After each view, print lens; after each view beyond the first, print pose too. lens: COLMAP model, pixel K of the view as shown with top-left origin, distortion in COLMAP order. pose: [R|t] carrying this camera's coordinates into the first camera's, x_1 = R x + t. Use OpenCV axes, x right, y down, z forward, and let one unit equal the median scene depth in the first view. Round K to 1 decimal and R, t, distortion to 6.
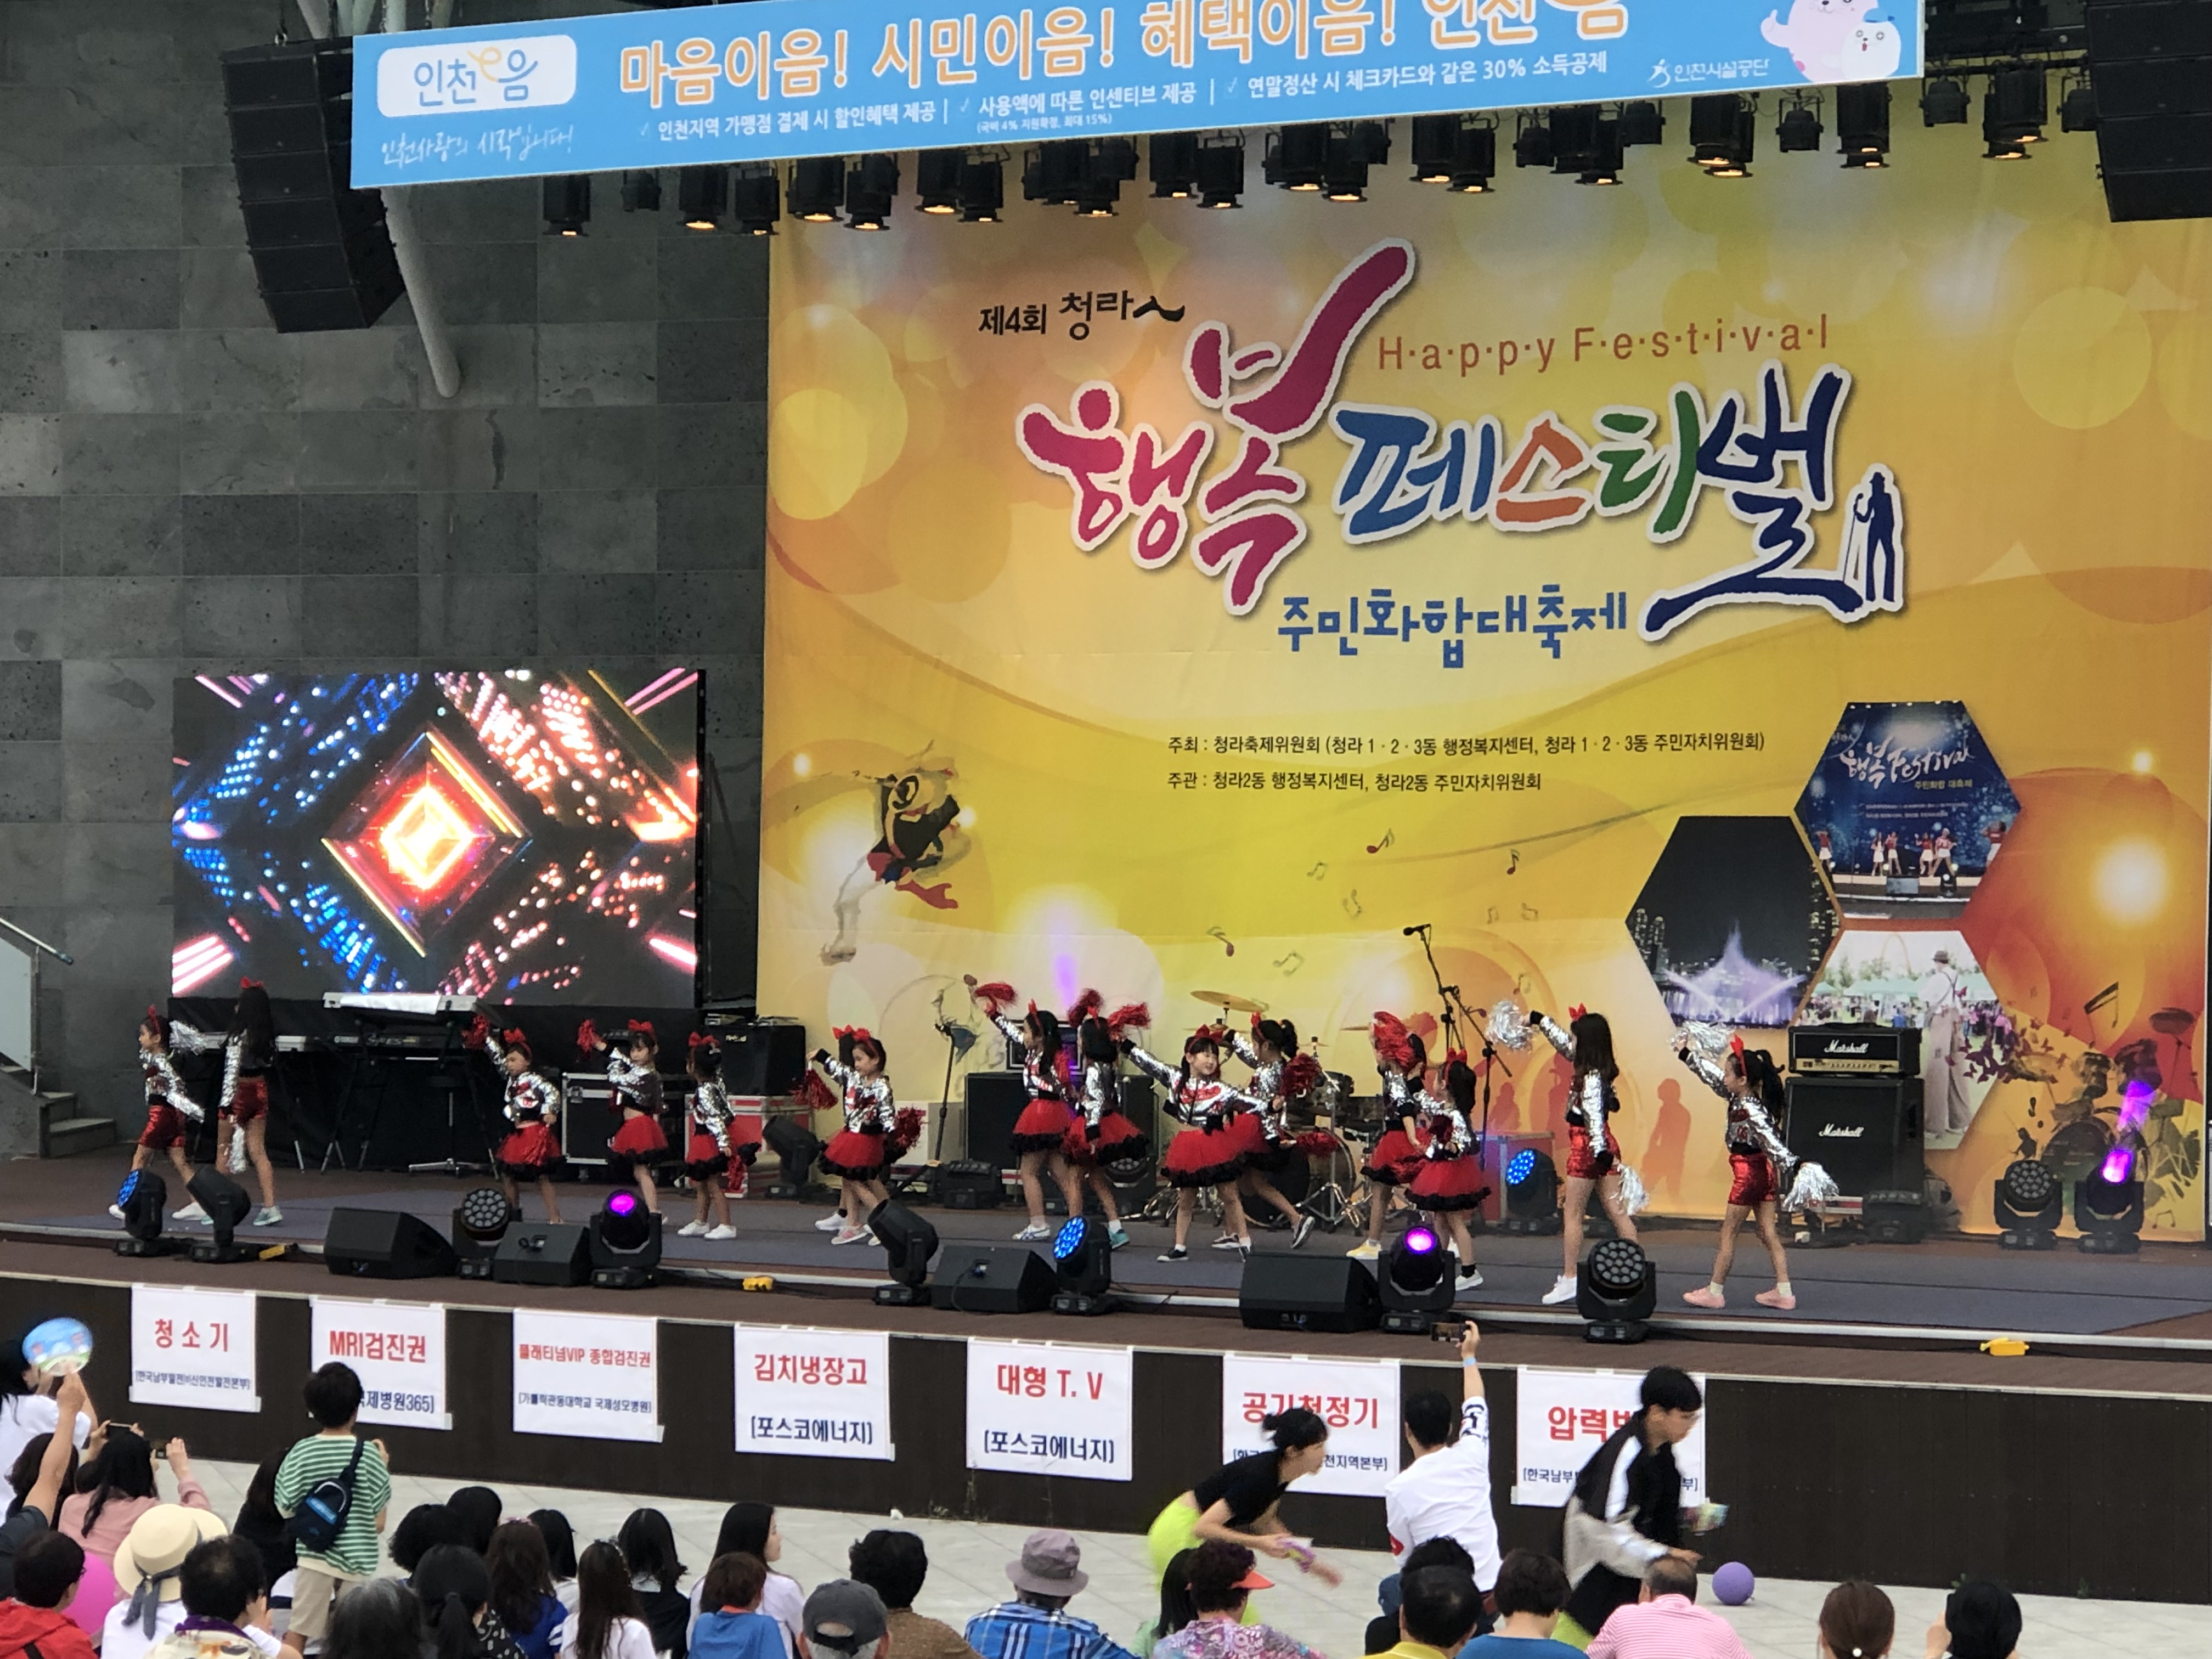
lens RADIAL K [[5881.9, 0, 1280.1], [0, 5881.9, 829.2], [0, 0, 1]] dist [-0.025381, 0.453747]
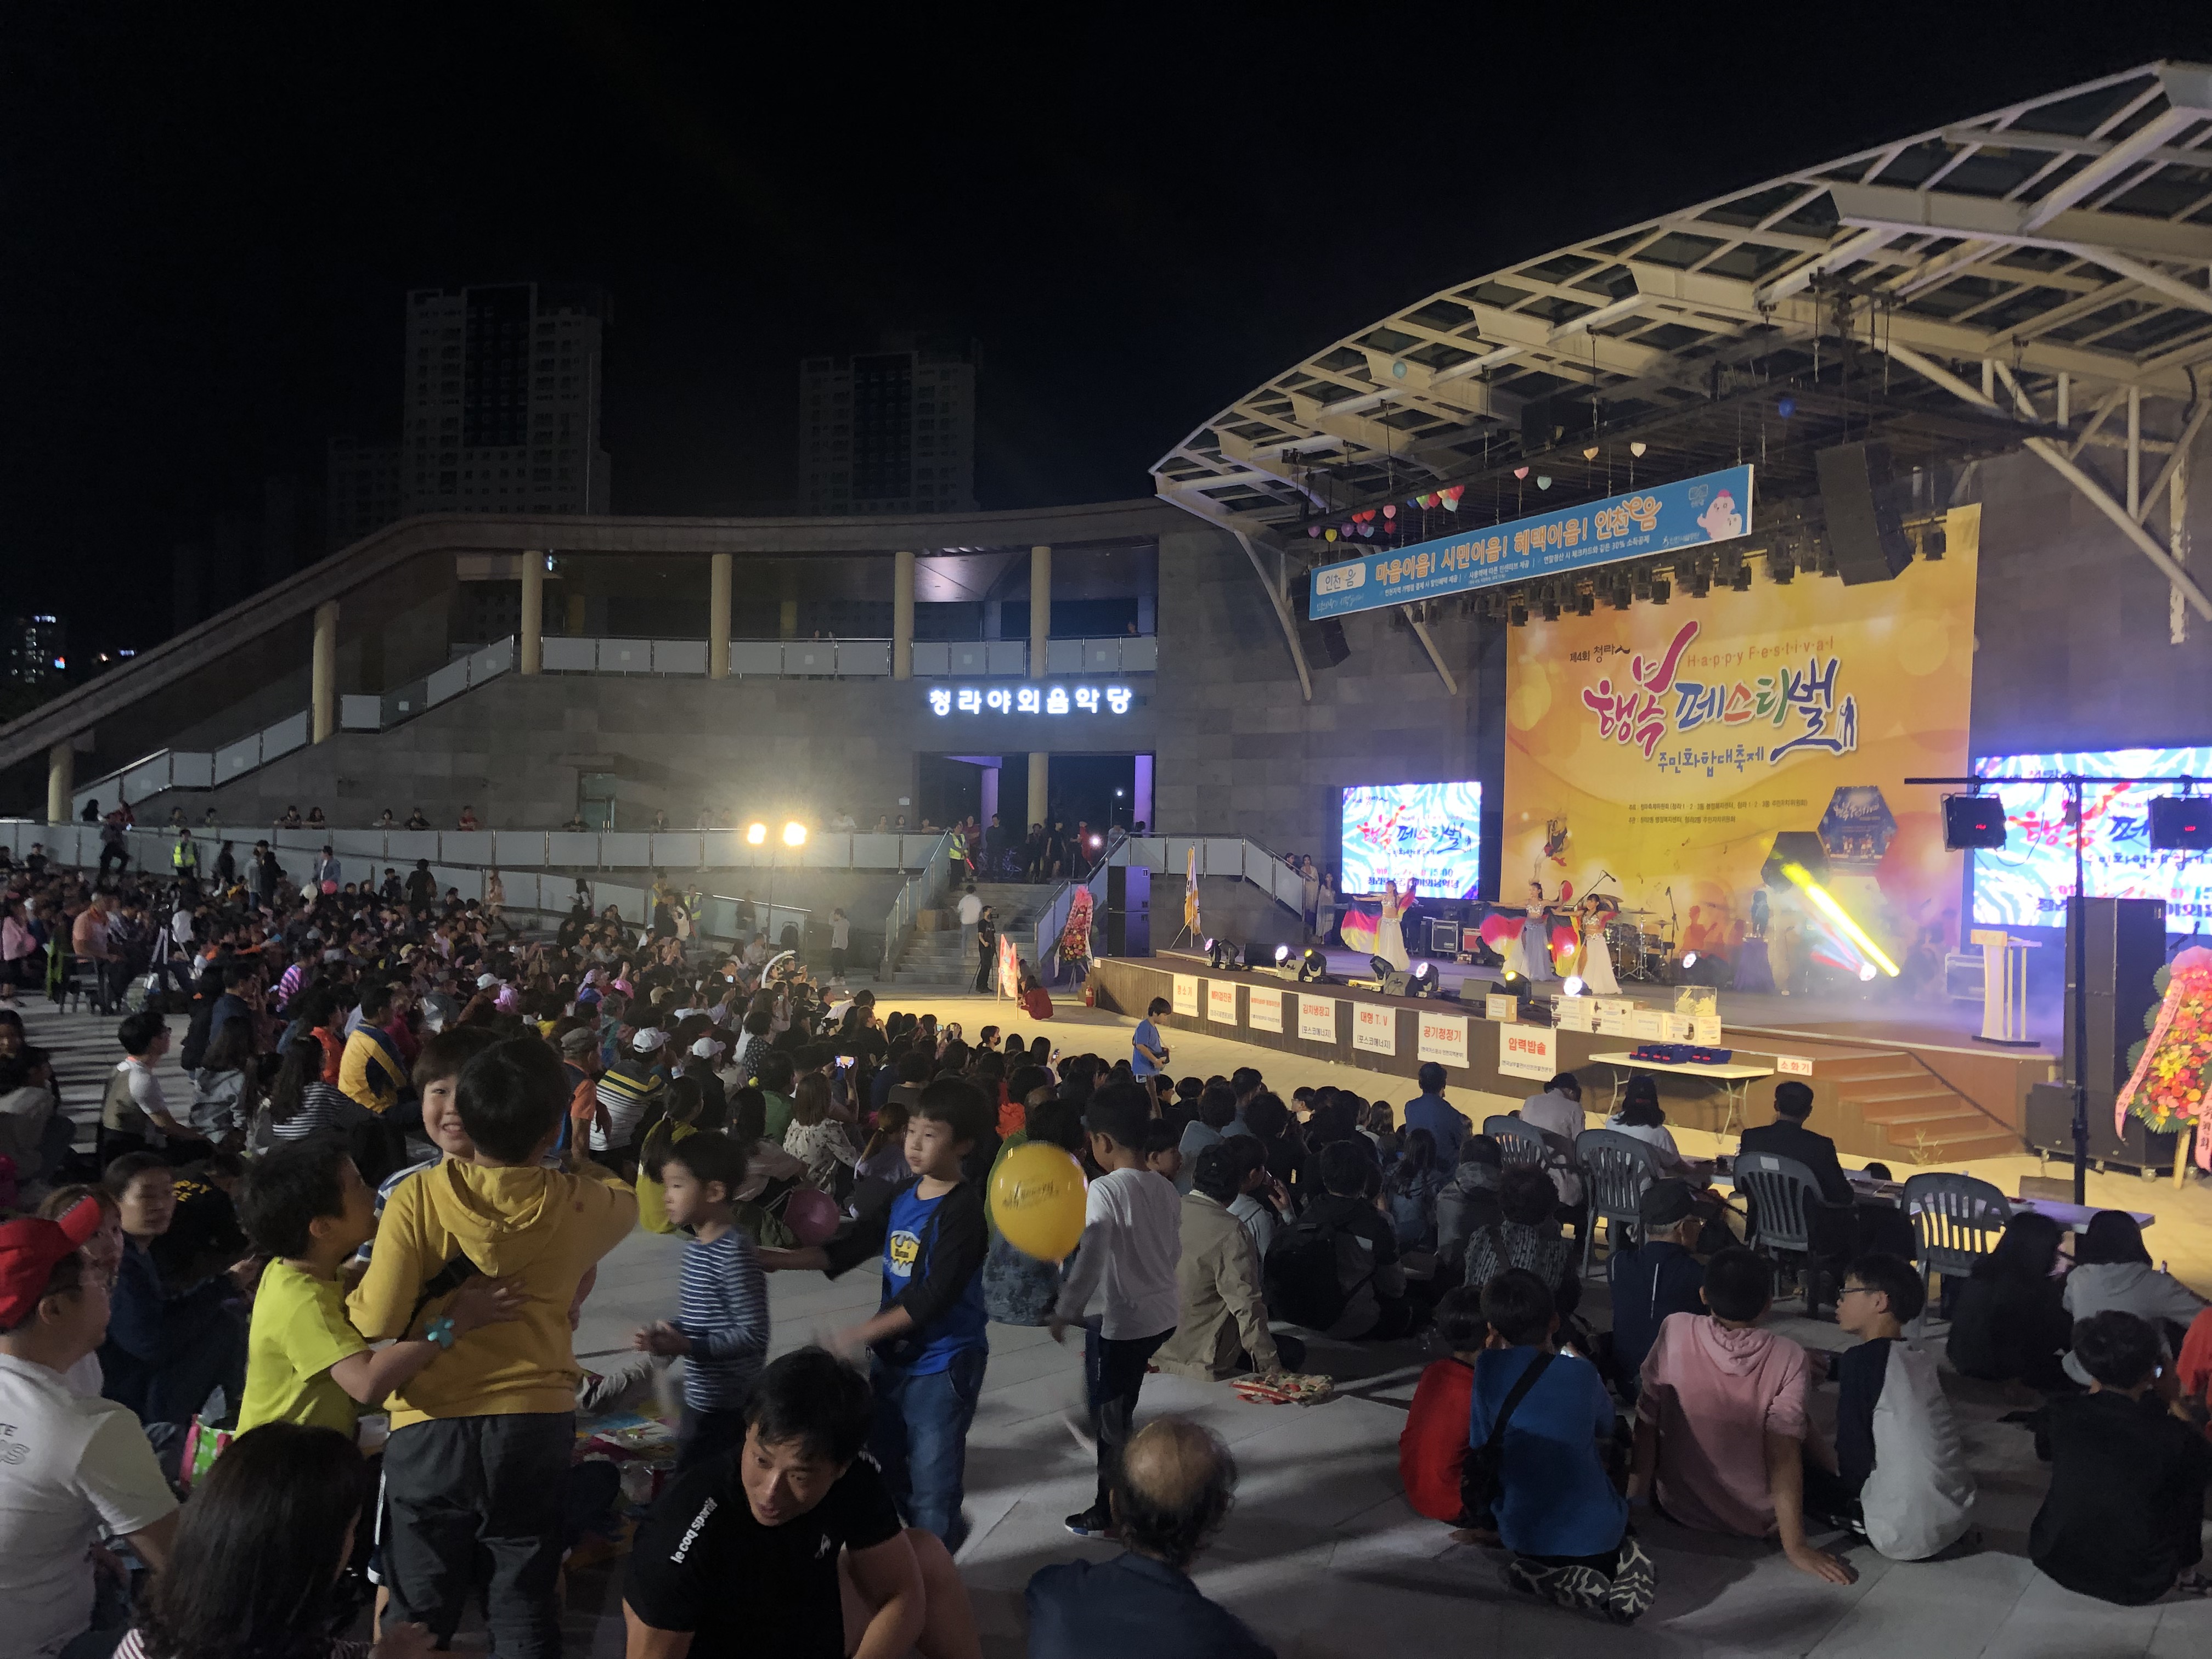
lens RADIAL K [[1828.6, 0, 1052.3], [0, 1828.6, 829.7], [0, 0, 1]] dist [0.012192, -0.010905]
pose [[0.828782, 0.007810, -0.559517, 0.258512], [-0.019992, 0.999677, -0.015660, 0.016310], [0.559214, 0.024165, 0.828671, 0.150000]]
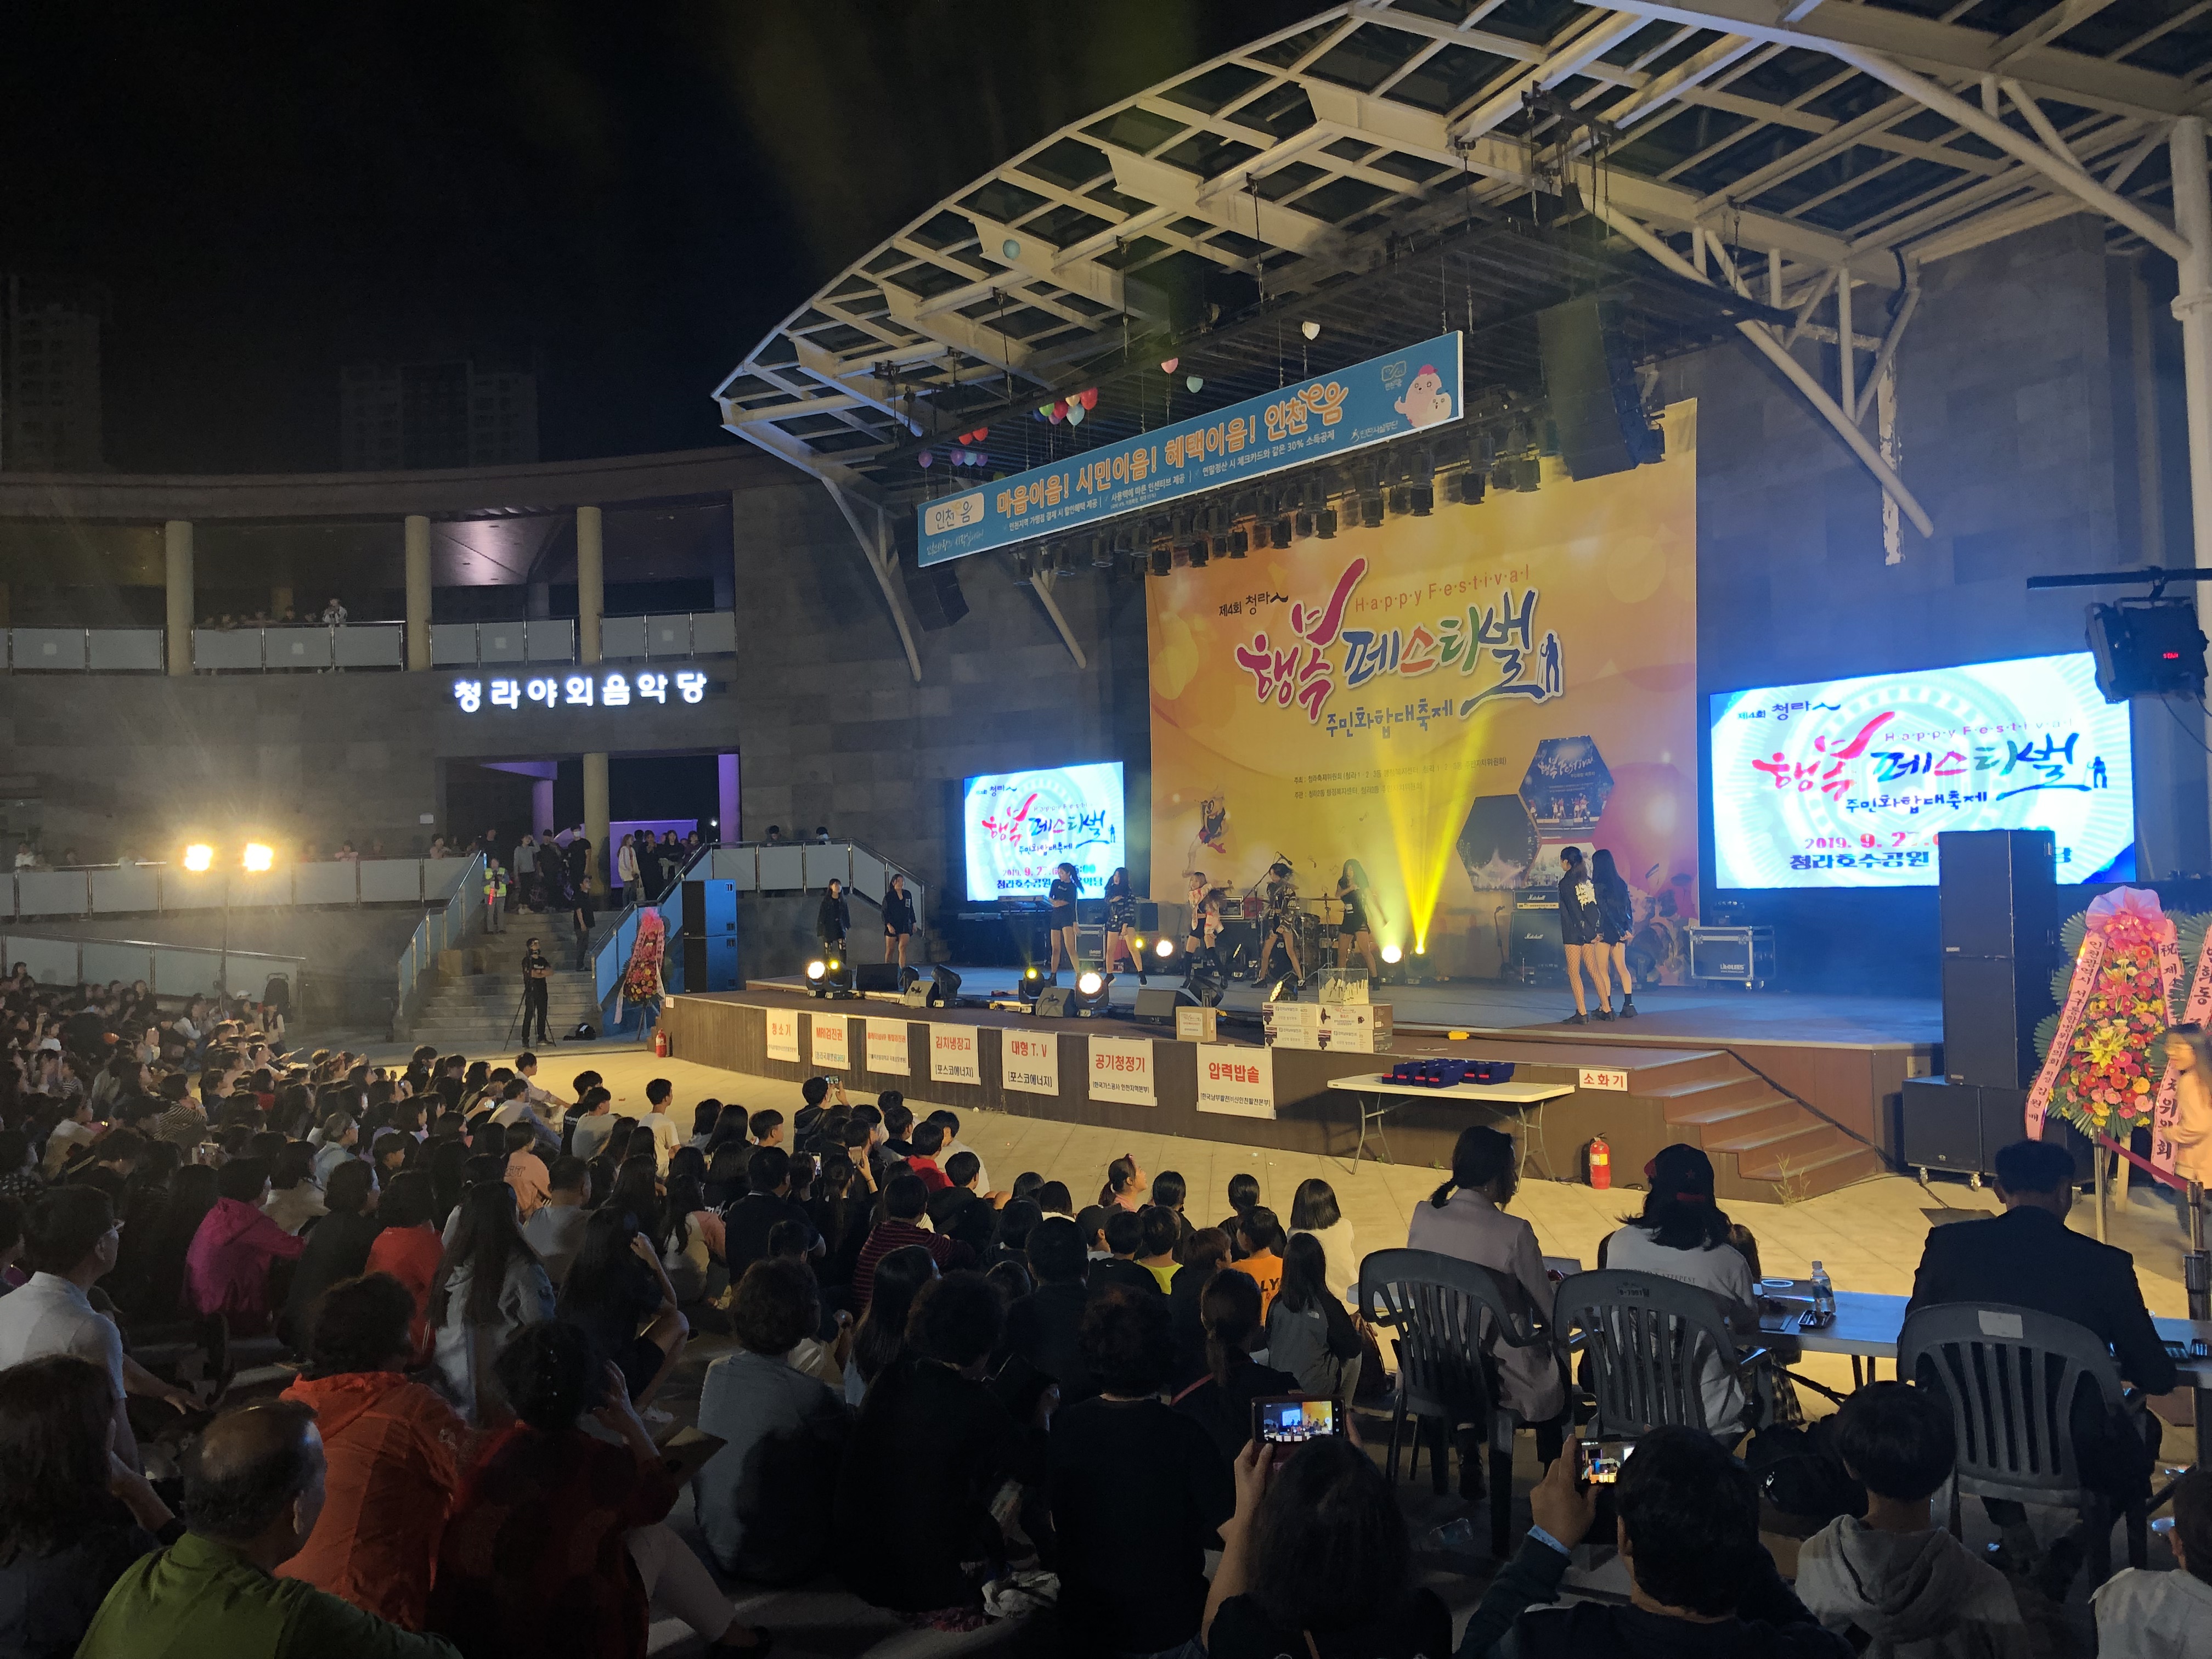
lens RADIAL K [[1834.5, 0, 1088.0], [0, 1834.5, 815.3], [0, 0, 1]] dist [0.114421, -0.240683]
pose [[0.936103, -0.038850, -0.349574, 0.176642], [0.027356, 0.998912, -0.037761, 0.027486], [0.350661, 0.025785, 0.936148, 0.299969]]
